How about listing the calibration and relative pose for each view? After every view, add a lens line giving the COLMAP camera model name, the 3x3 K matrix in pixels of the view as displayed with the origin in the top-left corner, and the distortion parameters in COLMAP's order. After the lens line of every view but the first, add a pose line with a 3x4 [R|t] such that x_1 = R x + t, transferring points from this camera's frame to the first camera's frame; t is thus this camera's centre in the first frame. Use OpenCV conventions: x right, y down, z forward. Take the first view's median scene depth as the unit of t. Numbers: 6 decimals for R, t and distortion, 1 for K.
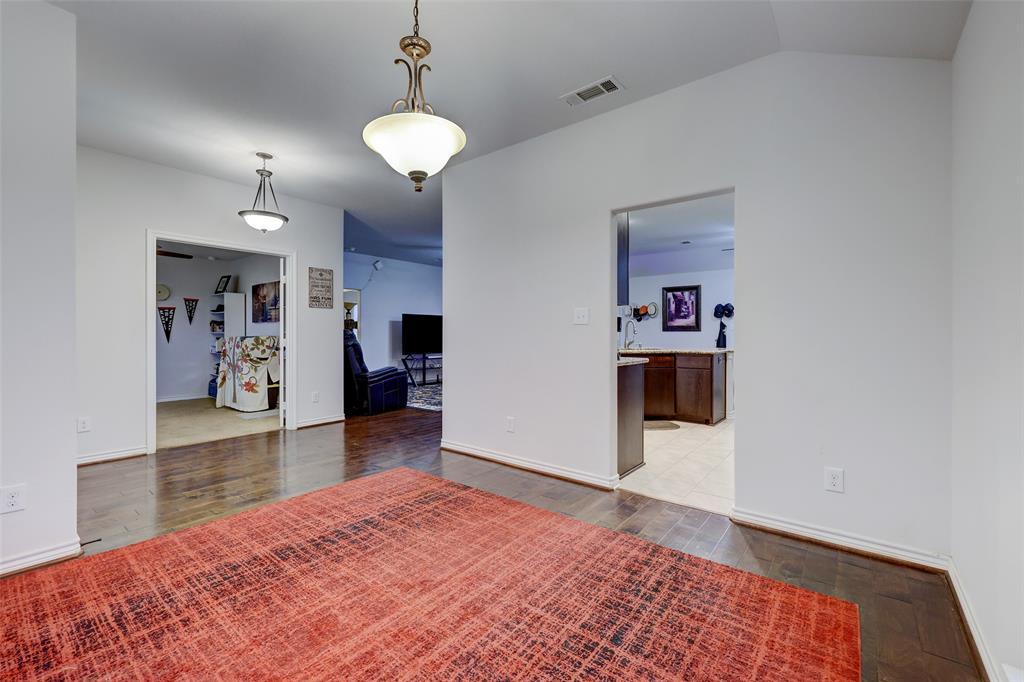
lens RADIAL K [[430.2, 0, 521.4], [0, 430.2, 346.0], [0, 0, 1]] dist [0.010855, 0.000159]
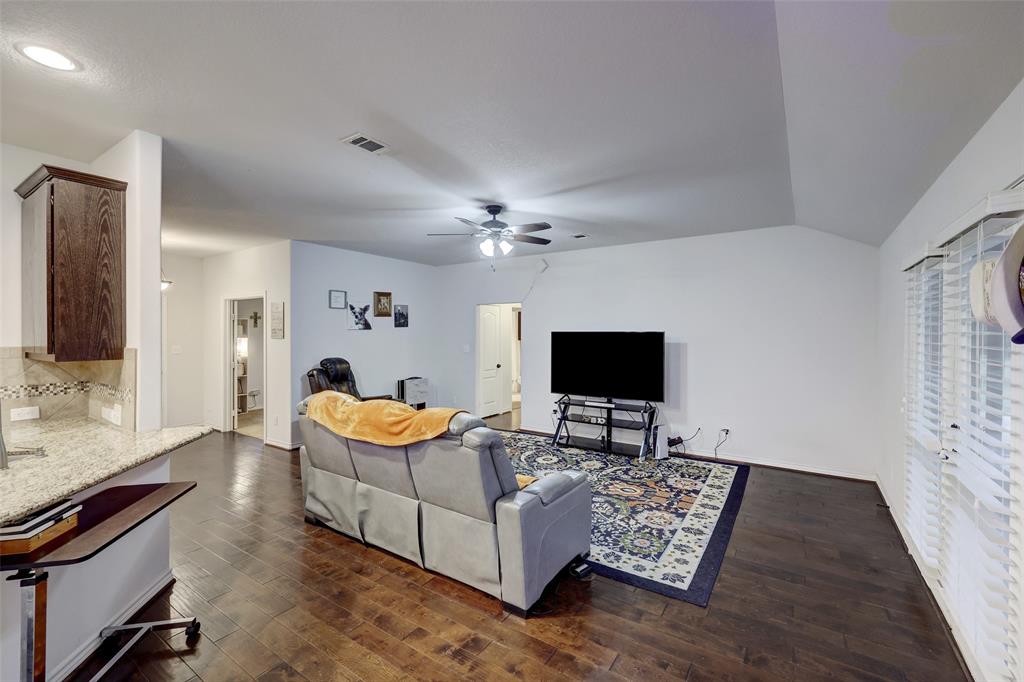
lens RADIAL K [[430.2, 0, 514.8], [0, 430.2, 333.4], [0, 0, 1]] dist [0.010855, 0.000159]
pose [[0.086519, -0.006204, -0.996231, 0.378876], [-0.025455, 0.999640, -0.008436, -0.064485], [0.995925, 0.026089, 0.086330, 0.883100]]
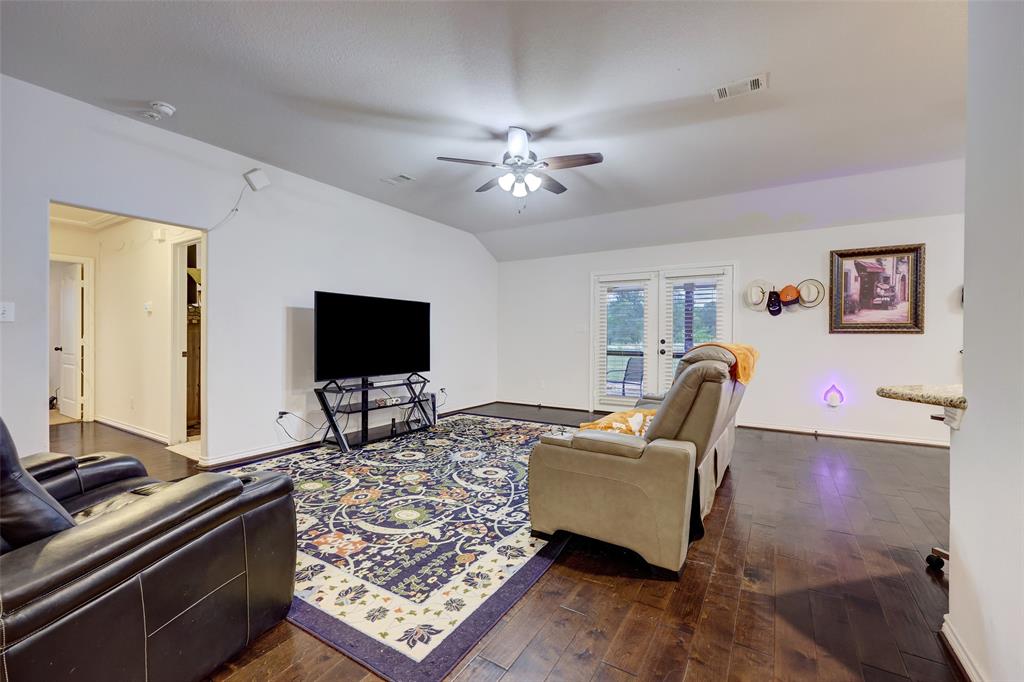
lens RADIAL K [[430.2, 0, 522.2], [0, 430.2, 344.5], [0, 0, 1]] dist [0.010855, 0.000159]
pose [[0.992704, 0.003005, 0.120540, -0.115338], [-0.002923, 0.999995, -0.000860, -0.019420], [-0.120542, 0.000501, 0.992708, 0.527789]]
